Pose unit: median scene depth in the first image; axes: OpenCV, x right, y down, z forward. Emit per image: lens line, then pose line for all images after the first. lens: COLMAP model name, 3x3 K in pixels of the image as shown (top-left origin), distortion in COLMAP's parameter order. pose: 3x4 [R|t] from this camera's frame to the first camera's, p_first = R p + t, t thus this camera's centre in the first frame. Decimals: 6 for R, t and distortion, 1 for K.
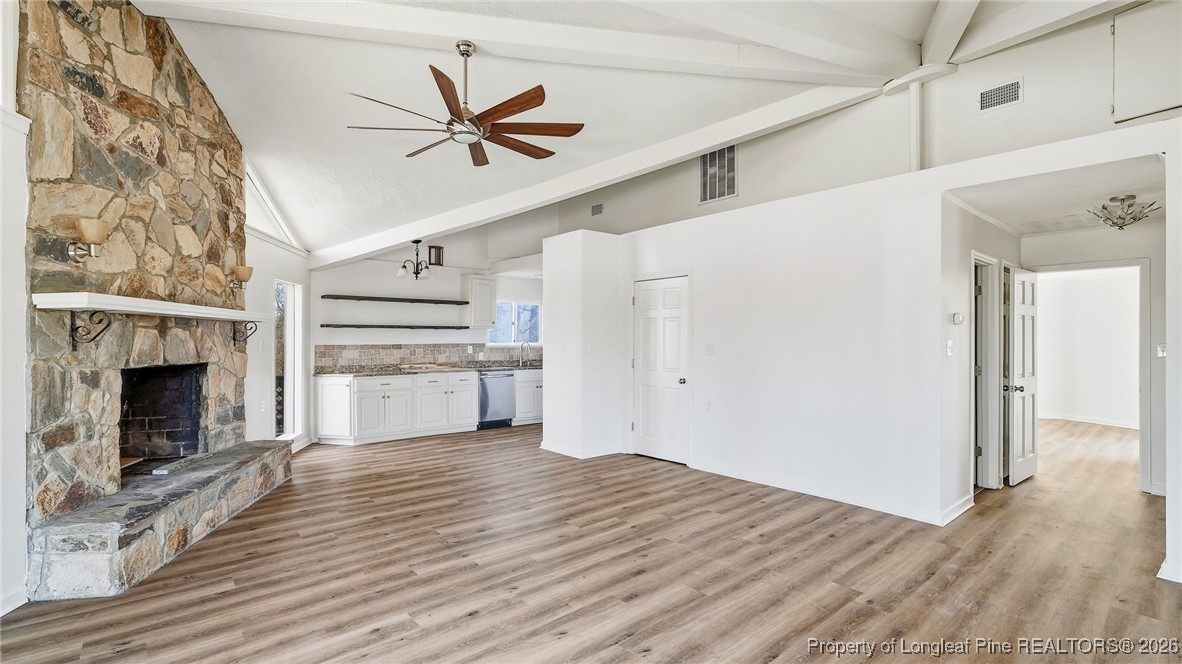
lens RADIAL K [[533.6, 0, 596.1], [0, 533.6, 335.7], [0, 0, 1]] dist [0.000495, 0.000457]
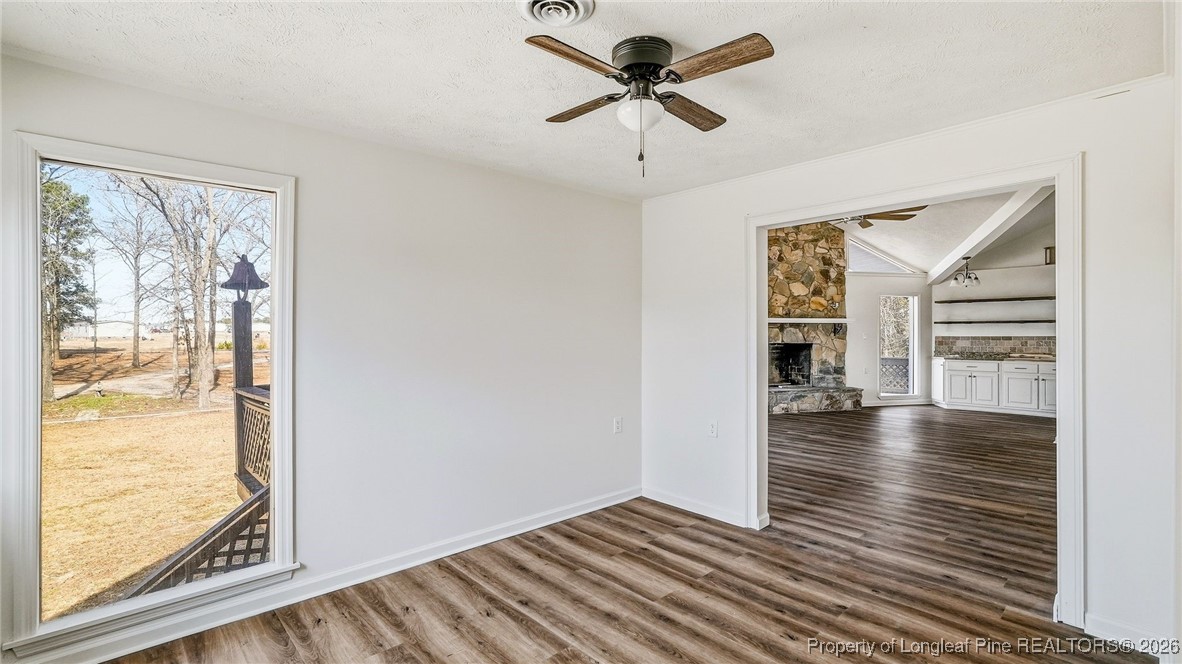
lens RADIAL K [[533.6, 0, 596.1], [0, 533.6, 335.7], [0, 0, 1]] dist [0.000495, 0.000457]
pose [[0.043411, 0.004015, -0.999049, 1.515516], [0.008669, 0.999953, 0.004395, 0.002807], [0.999020, -0.008851, 0.043375, 0.047870]]
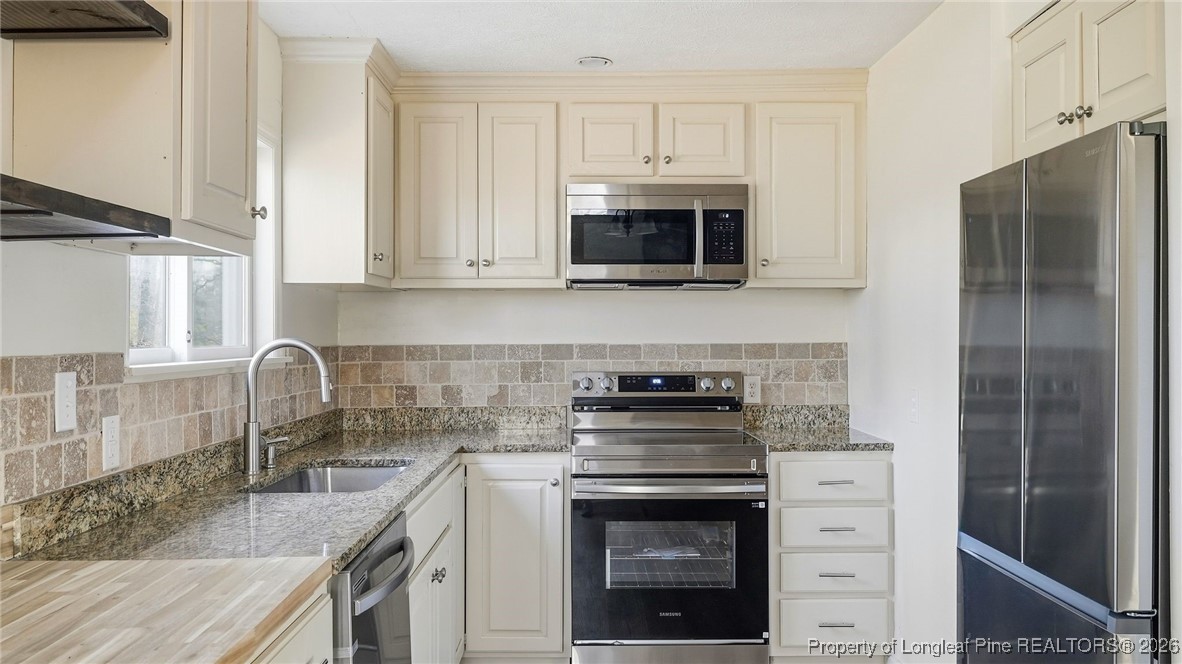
lens RADIAL K [[941.8, 0, 591.0], [0, 941.8, 332.0], [0, 0, 1]] dist [-0.000757, 0.001366]
pose [[0.645551, -0.003658, 0.763708, -0.696028], [-0.000069, 0.999988, 0.004847, 0.016551], [-0.763717, -0.003182, 0.645544, 1.588258]]
